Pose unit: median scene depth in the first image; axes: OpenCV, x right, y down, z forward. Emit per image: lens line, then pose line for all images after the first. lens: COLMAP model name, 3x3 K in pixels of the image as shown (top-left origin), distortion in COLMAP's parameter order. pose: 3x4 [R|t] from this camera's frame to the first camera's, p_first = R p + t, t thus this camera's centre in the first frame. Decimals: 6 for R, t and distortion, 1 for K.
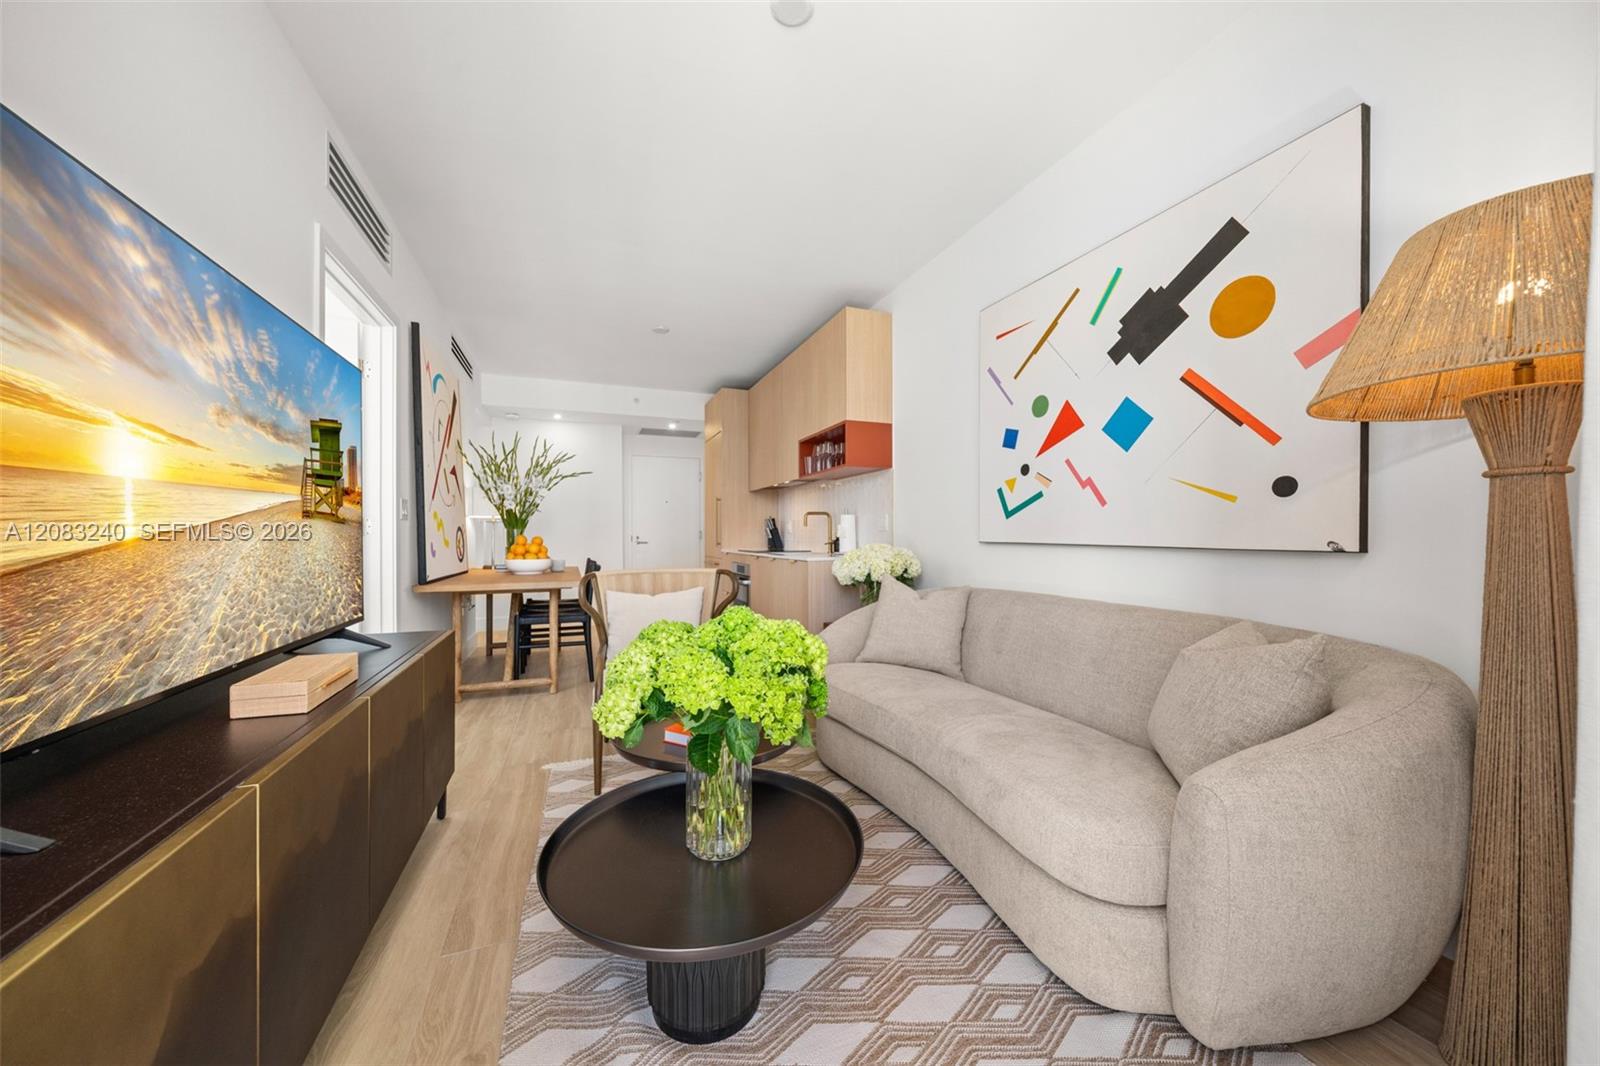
lens RADIAL K [[548.4, 0, 792.5], [0, 548.4, 533.9], [0, 0, 1]] dist [-0.004499, -0.000357]
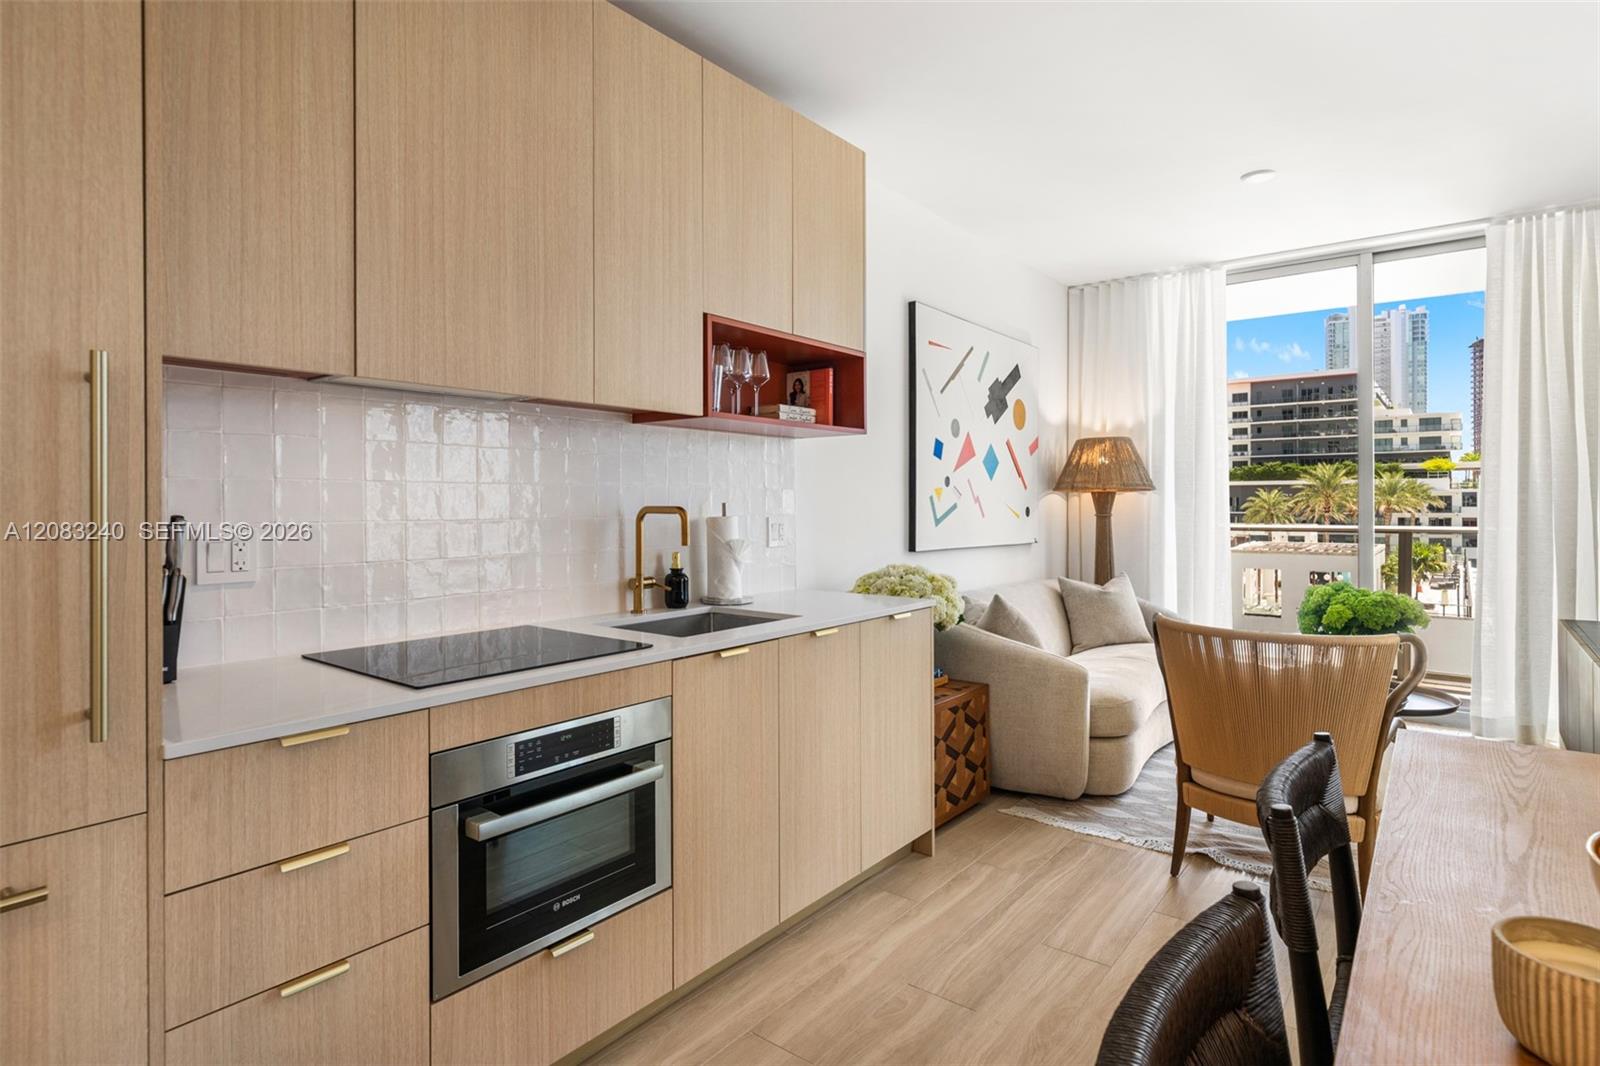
lens RADIAL K [[841.5, 0, 792.6], [0, 841.5, 498.6], [0, 0, 1]] dist [0.003895, 0.001157]
pose [[-0.502247, 0.002473, 0.864721, -0.508934], [-0.004119, 0.999978, -0.005252, -0.042652], [-0.864714, -0.006200, -0.502226, 1.233133]]
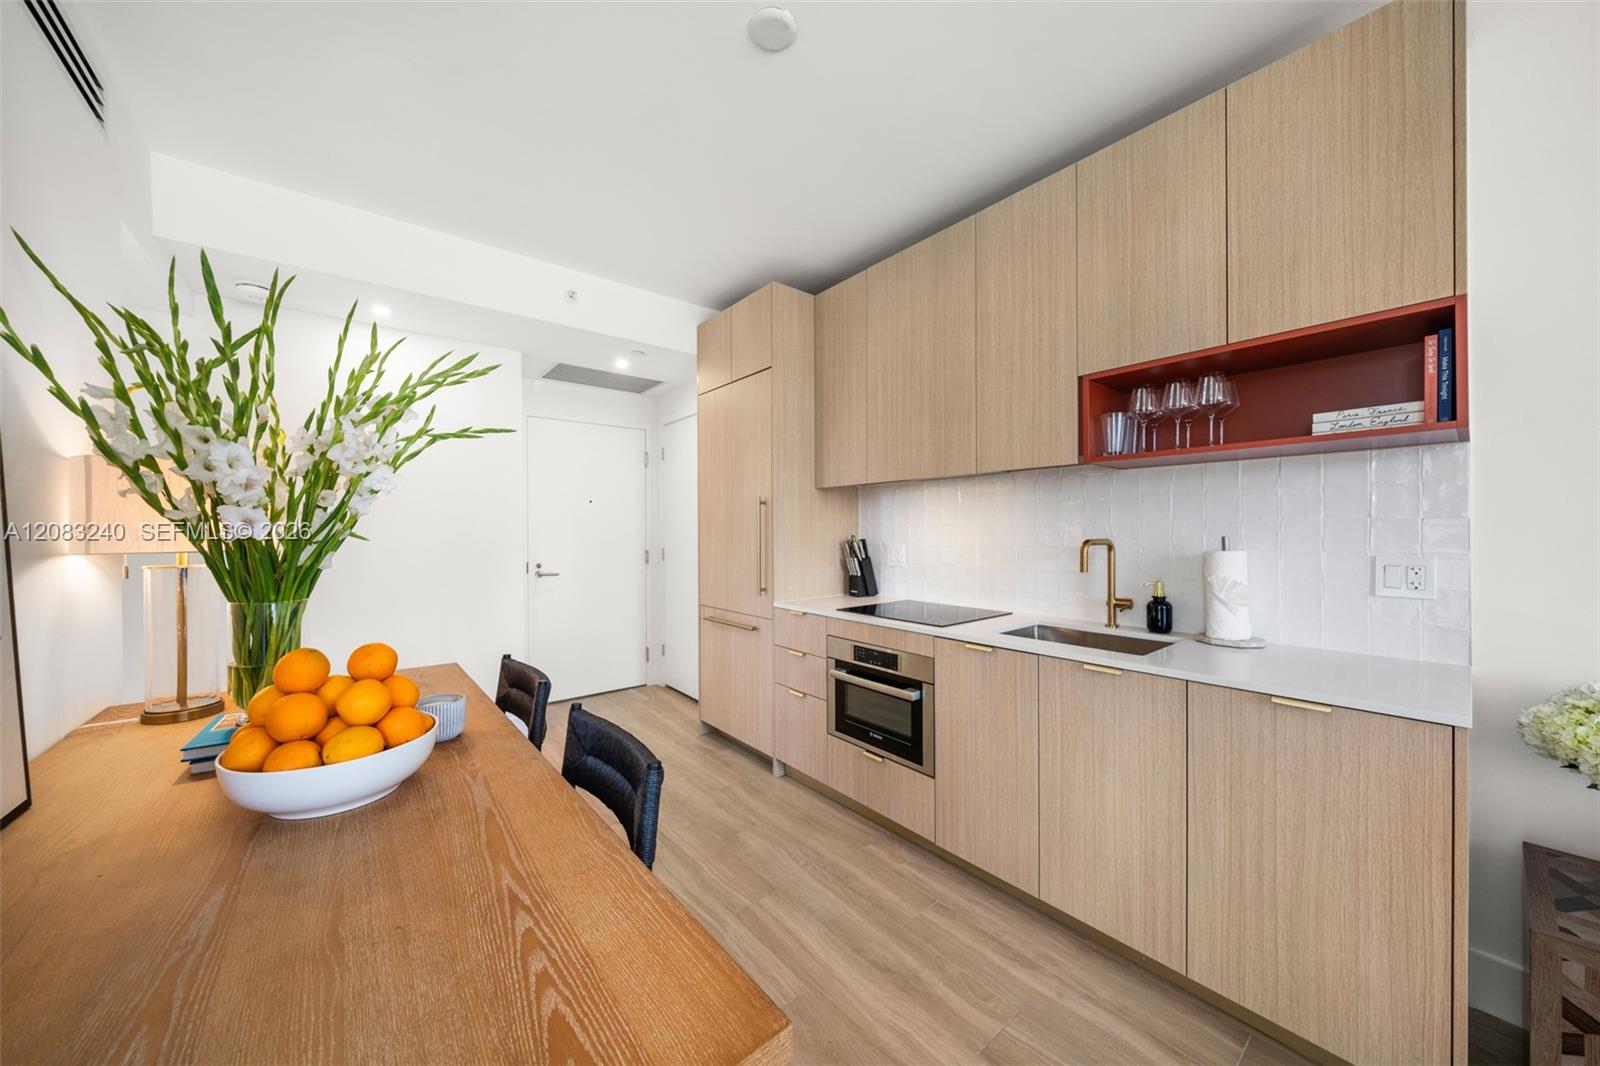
lens RADIAL K [[542.8, 0, 800.0], [0, 542.8, 533.0], [0, 0, 1]] dist [-0.008385, -0.000103]
pose [[0.947519, -0.002416, 0.319689, -0.335994], [-0.000119, 0.999969, 0.007911, -0.048748], [-0.319698, -0.007534, 0.947489, 0.649220]]
